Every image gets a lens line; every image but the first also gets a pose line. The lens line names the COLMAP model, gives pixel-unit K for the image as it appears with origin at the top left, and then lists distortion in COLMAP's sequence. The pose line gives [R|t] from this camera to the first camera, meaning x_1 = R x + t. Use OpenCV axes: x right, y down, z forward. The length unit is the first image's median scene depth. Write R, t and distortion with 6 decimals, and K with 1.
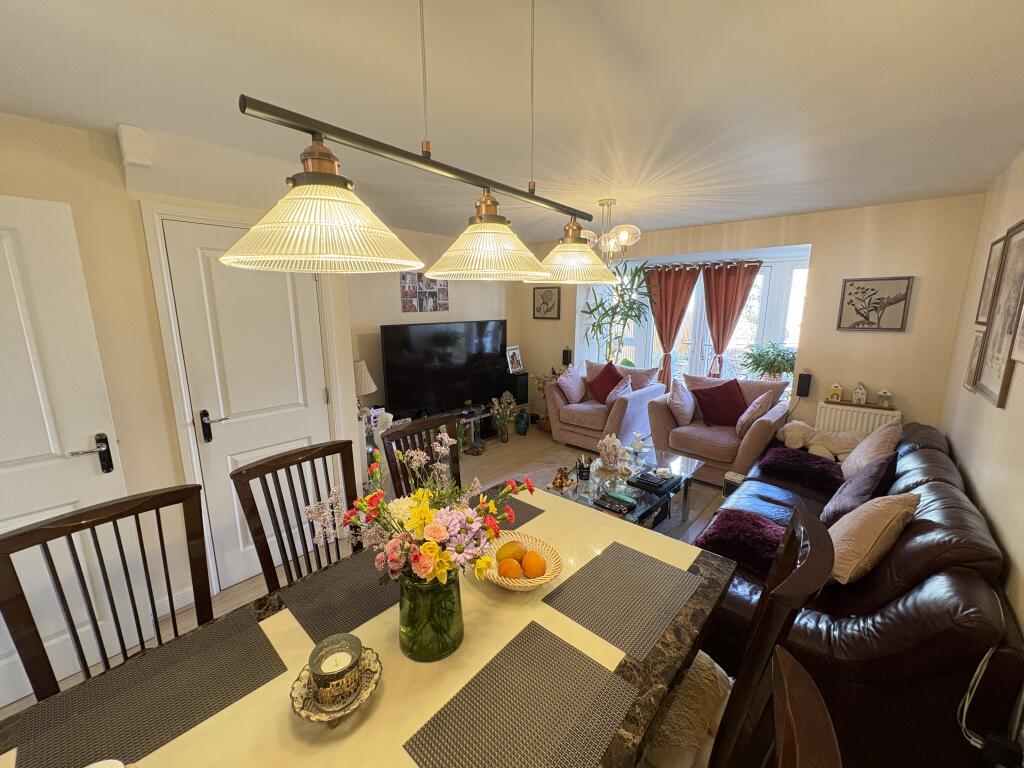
lens RADIAL K [[408.0, 0, 511.4], [0, 408.0, 387.3], [0, 0, 1]] dist [-0.002570, -0.000386]
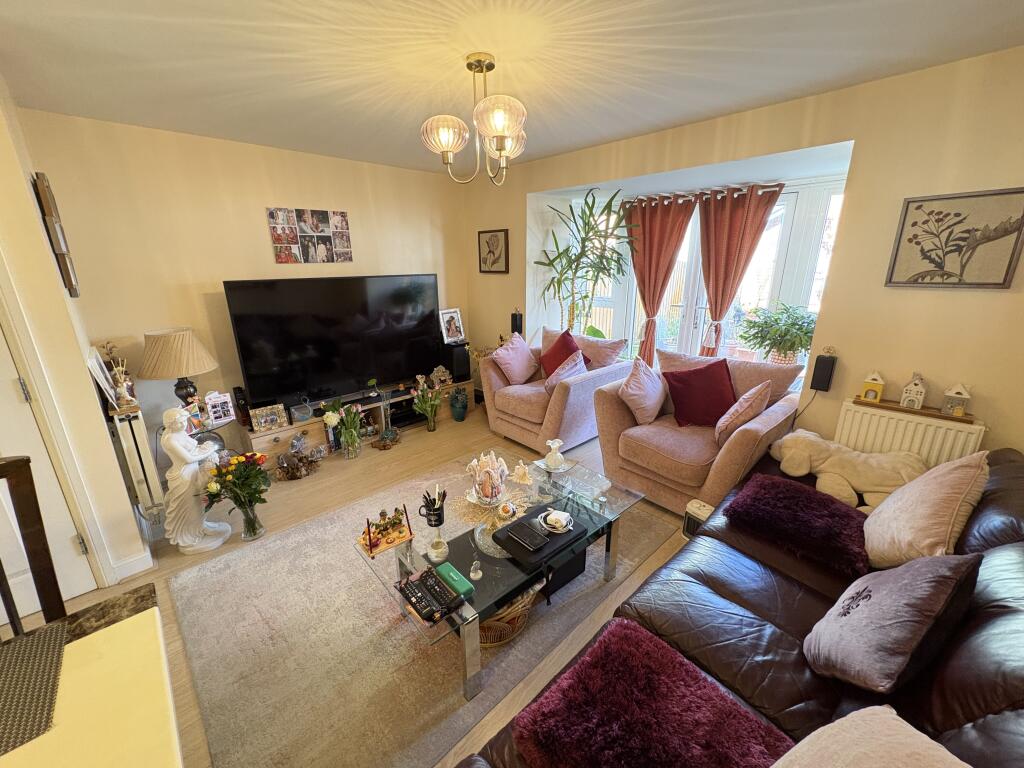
lens RADIAL K [[408.0, 0, 511.1], [0, 408.0, 387.4], [0, 0, 1]] dist [-0.002570, -0.000386]
pose [[0.996784, 0.018015, -0.078087, 0.228630], [-0.010193, 0.994992, 0.099430, -0.035060], [0.079487, -0.098314, 0.991976, 0.263566]]
